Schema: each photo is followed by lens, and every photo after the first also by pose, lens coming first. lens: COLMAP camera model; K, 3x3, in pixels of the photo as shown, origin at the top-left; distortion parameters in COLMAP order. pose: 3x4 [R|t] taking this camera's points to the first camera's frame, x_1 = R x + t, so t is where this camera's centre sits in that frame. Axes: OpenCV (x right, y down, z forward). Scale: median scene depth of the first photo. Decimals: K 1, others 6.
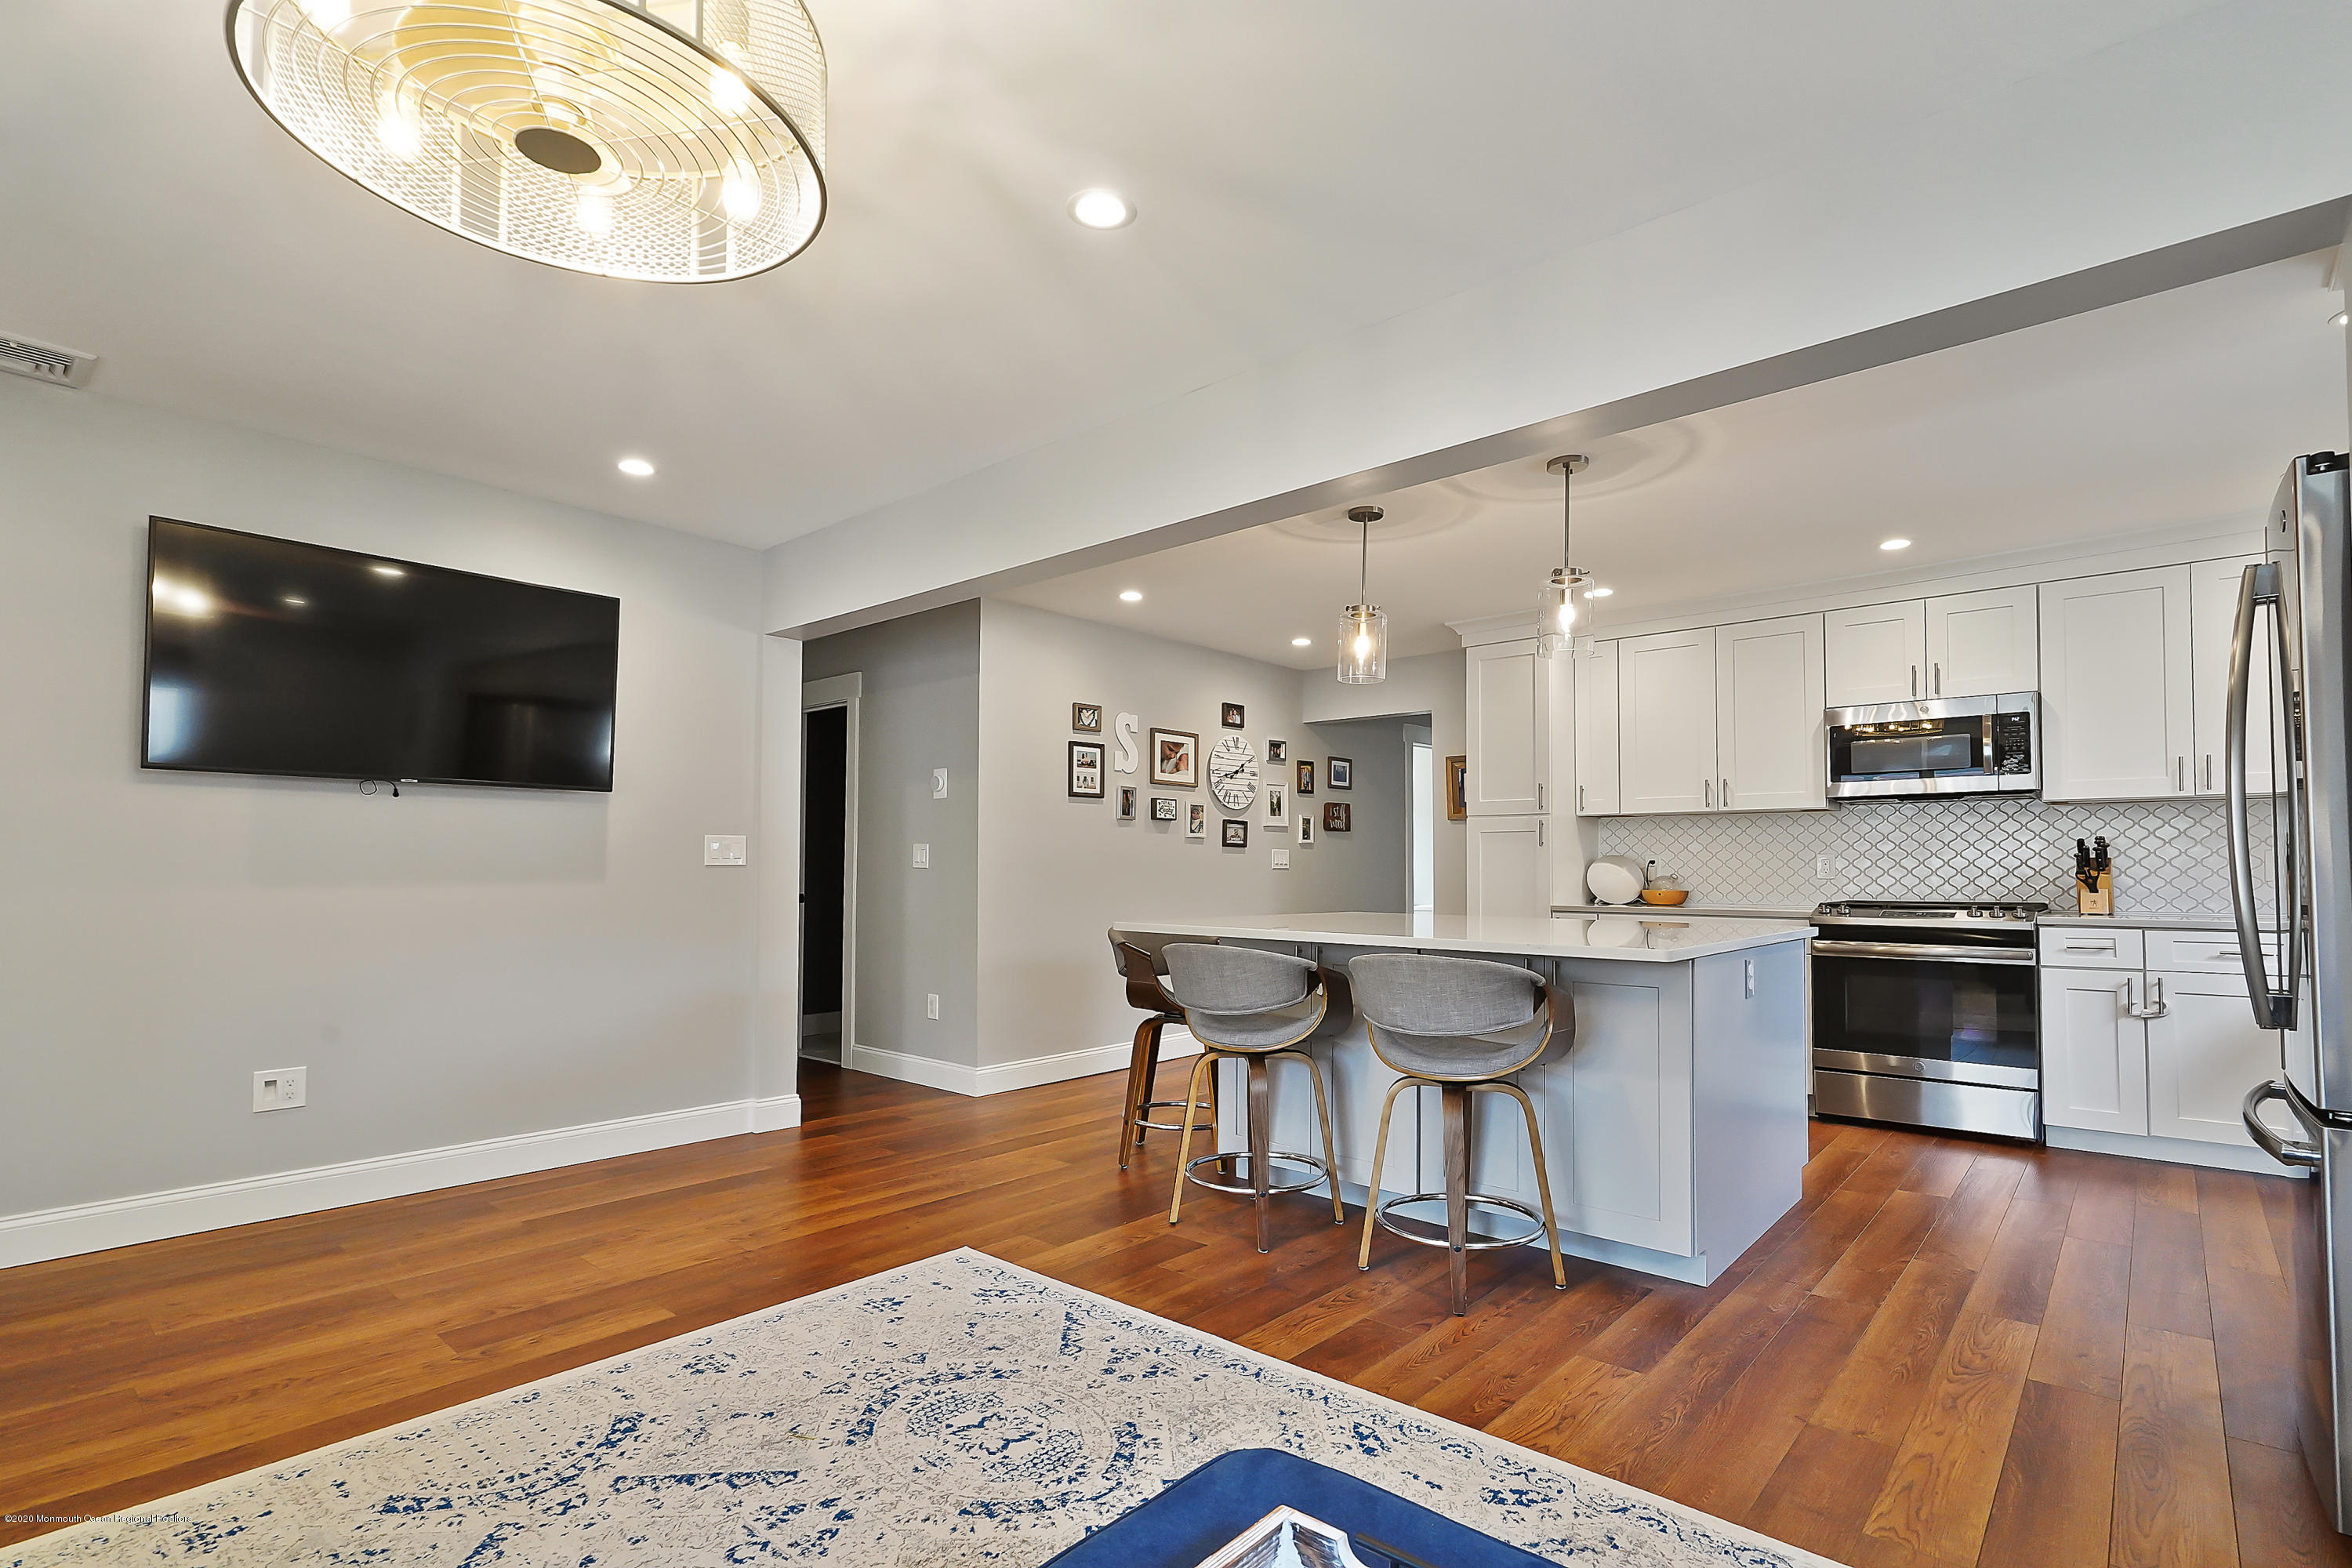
lens RADIAL K [[1106.0, 0, 1122.7], [0, 1106.0, 841.0], [0, 0, 1]] dist [0.005780, 0.000540]
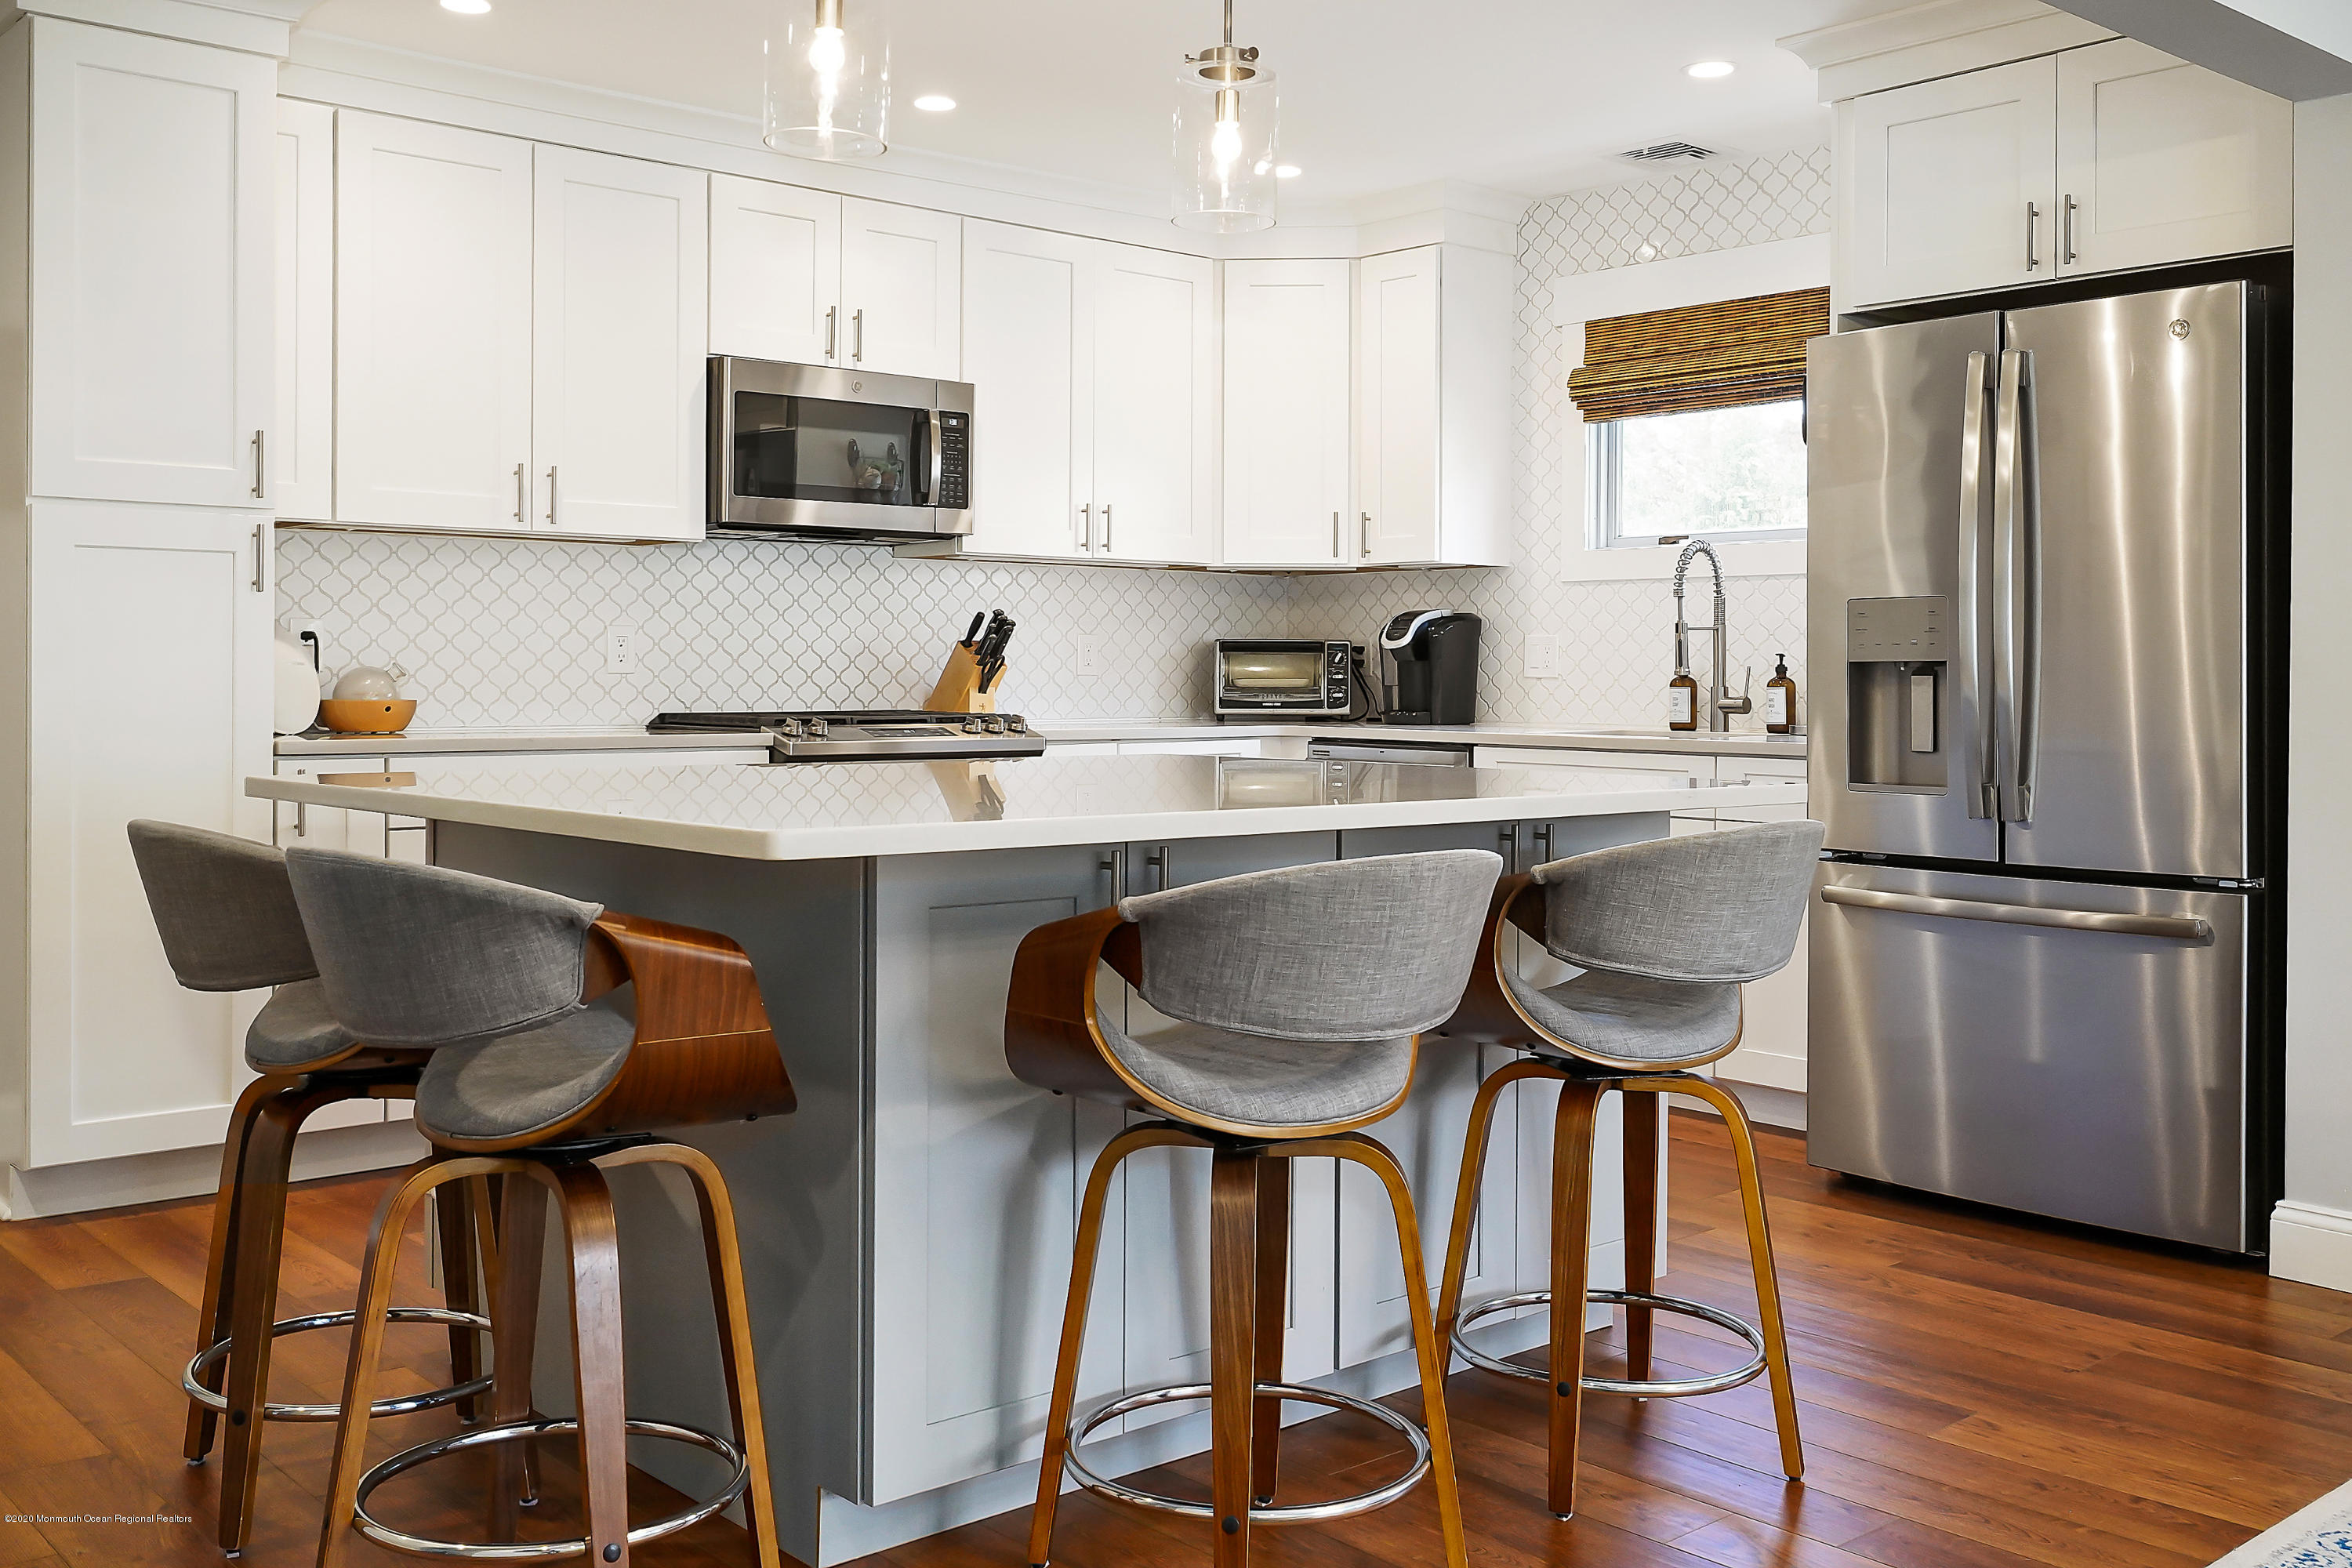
lens RADIAL K [[2231.8, 0, 1361.2], [0, 2231.8, 721.8], [0, 0, 1]] dist [0.012231, 0.000000]
pose [[0.055025, -0.024432, 0.998186, -0.485907], [-0.037013, 0.998964, 0.026491, 0.019178], [-0.997799, -0.038404, 0.054064, 0.698567]]
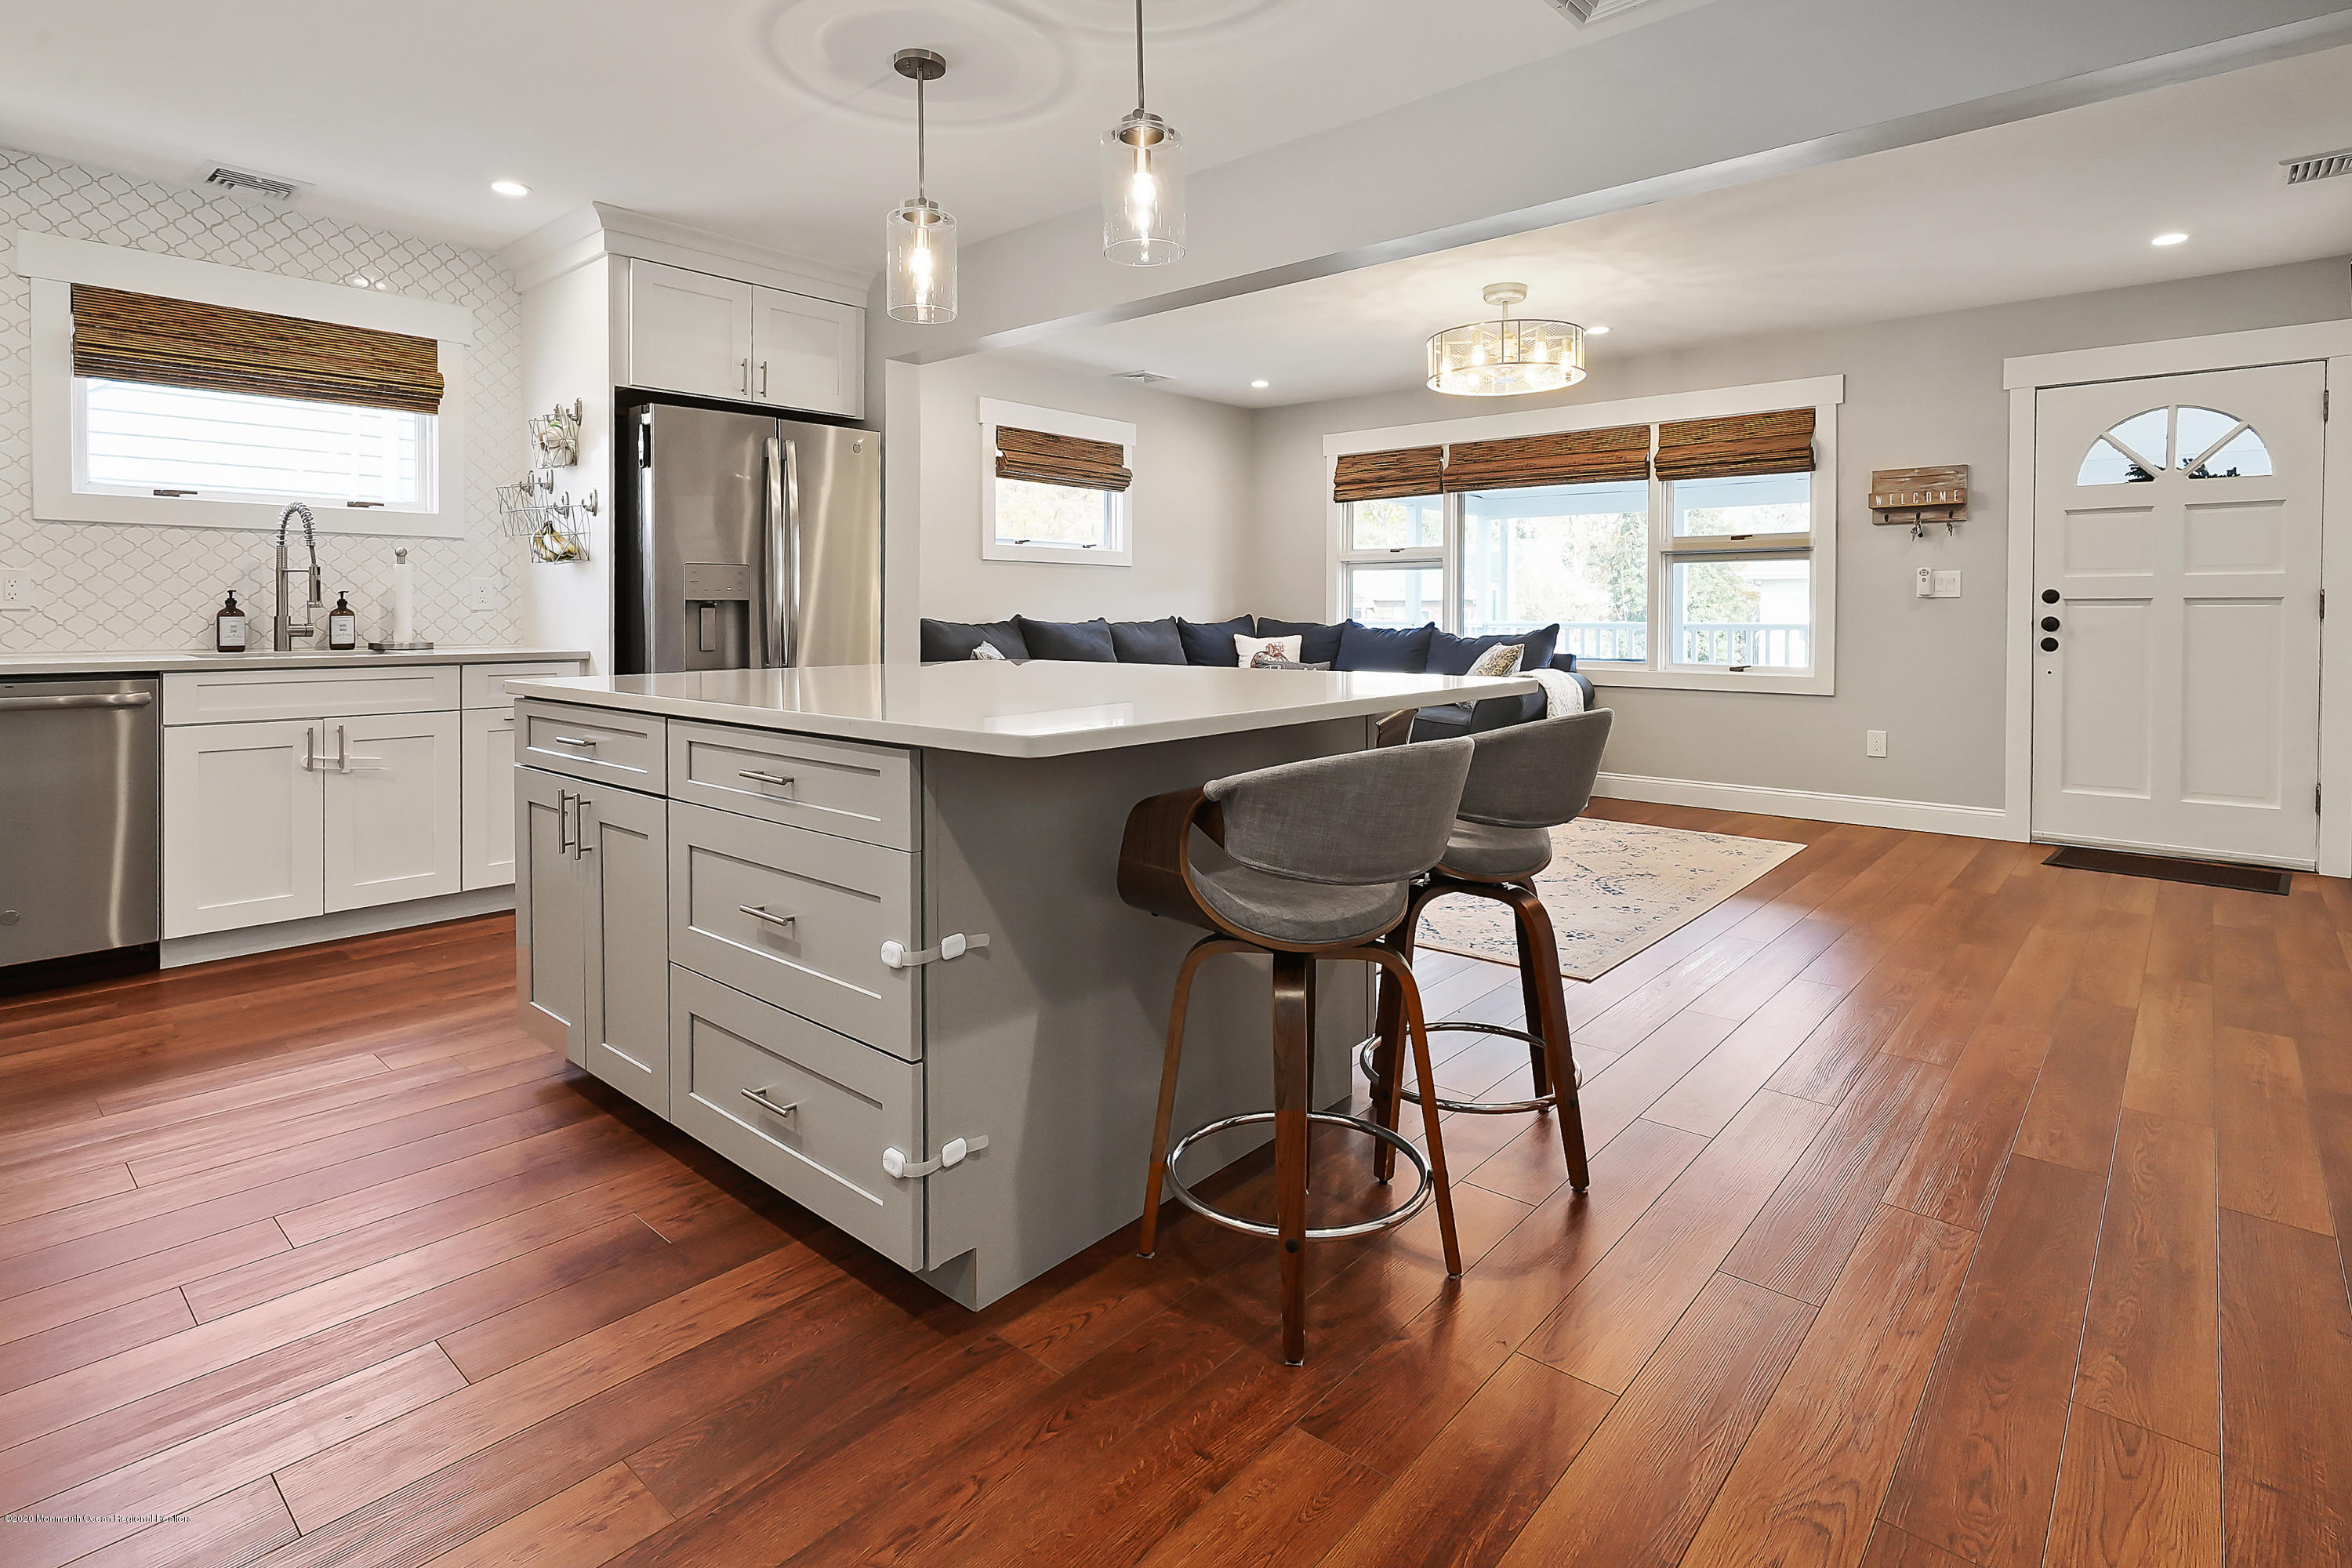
lens RADIAL K [[1106.4, 0, 1140.8], [0, 1106.4, 655.4], [0, 0, 1]] dist [0.020714, -0.003849]
pose [[-0.999970, -0.005509, 0.005441, 0.167505], [-0.005446, 0.999919, 0.011516, 0.041233], [-0.005504, 0.011486, -0.999919, 1.388087]]
